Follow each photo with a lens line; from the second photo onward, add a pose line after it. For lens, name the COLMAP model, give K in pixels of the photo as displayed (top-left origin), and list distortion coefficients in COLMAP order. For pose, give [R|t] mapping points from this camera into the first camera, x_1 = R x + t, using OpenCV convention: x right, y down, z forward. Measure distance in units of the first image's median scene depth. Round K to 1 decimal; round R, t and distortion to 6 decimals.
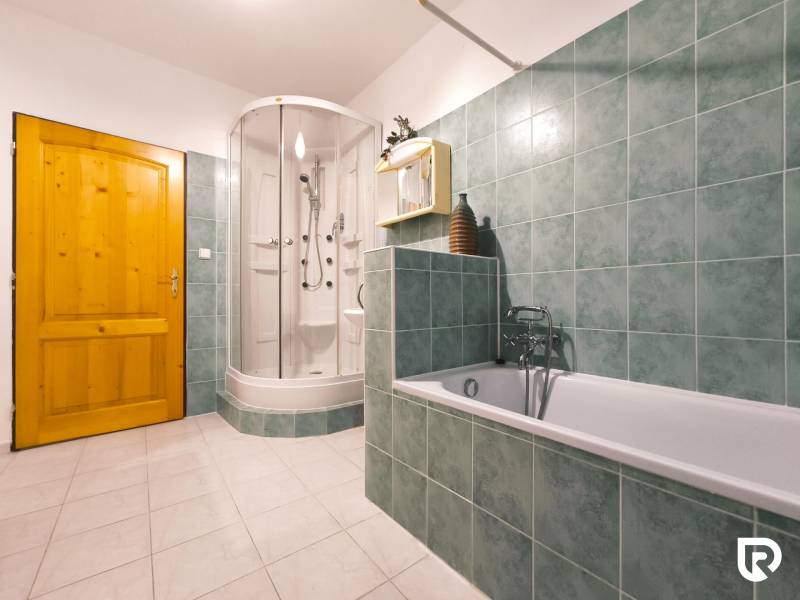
lens RADIAL K [[343.5, 0, 398.4], [0, 343.5, 298.6], [0, 0, 1]] dist [-0.007506, 0.005891]
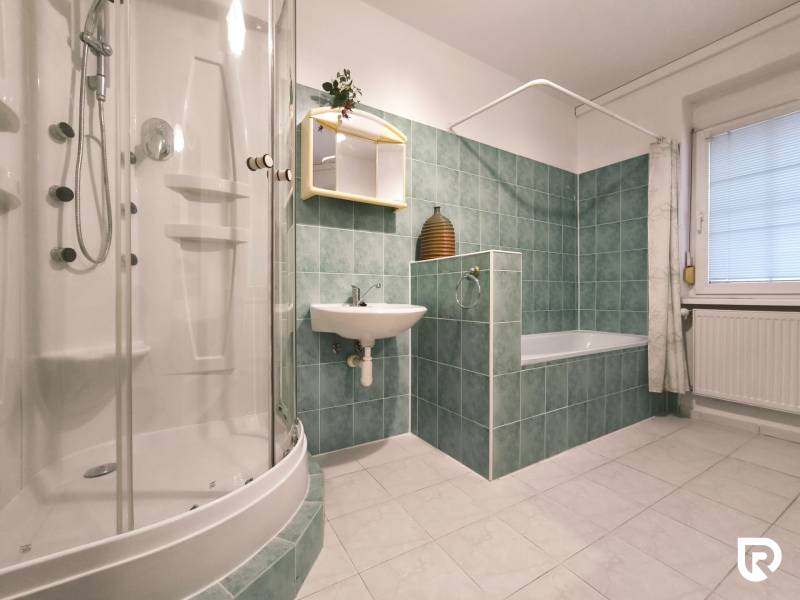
lens RADIAL K [[343.5, 0, 399.4], [0, 343.5, 296.9], [0, 0, 1]] dist [-0.007506, 0.005891]
pose [[0.117622, -0.001705, 0.993057, -0.886872], [-0.005188, 0.999984, 0.002331, 0.004878], [-0.993045, -0.005426, 0.117612, 0.870245]]
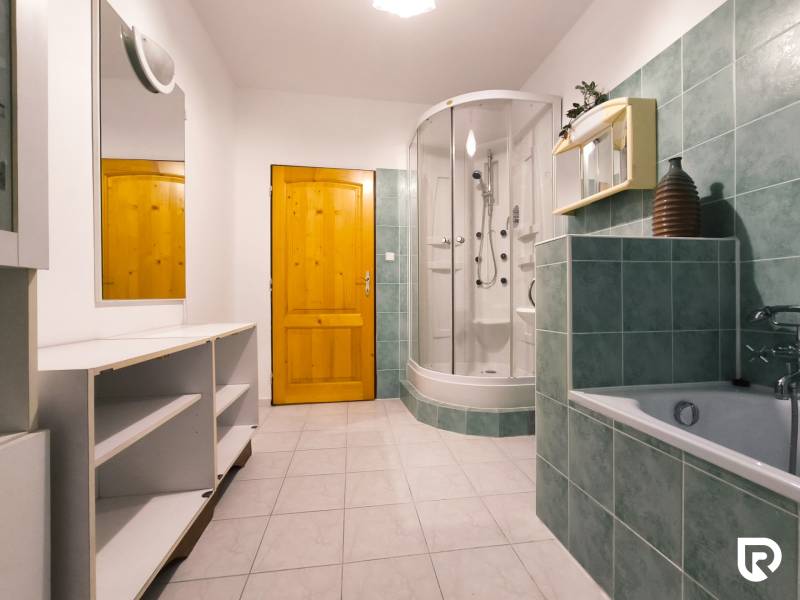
lens RADIAL K [[343.5, 0, 400.1], [0, 343.5, 299.2], [0, 0, 1]] dist [-0.007506, 0.005891]
pose [[0.873407, -0.001374, -0.486989, 0.022521], [0.005079, 0.999967, 0.006286, 0.001196], [0.486965, -0.007964, 0.873385, 0.030270]]
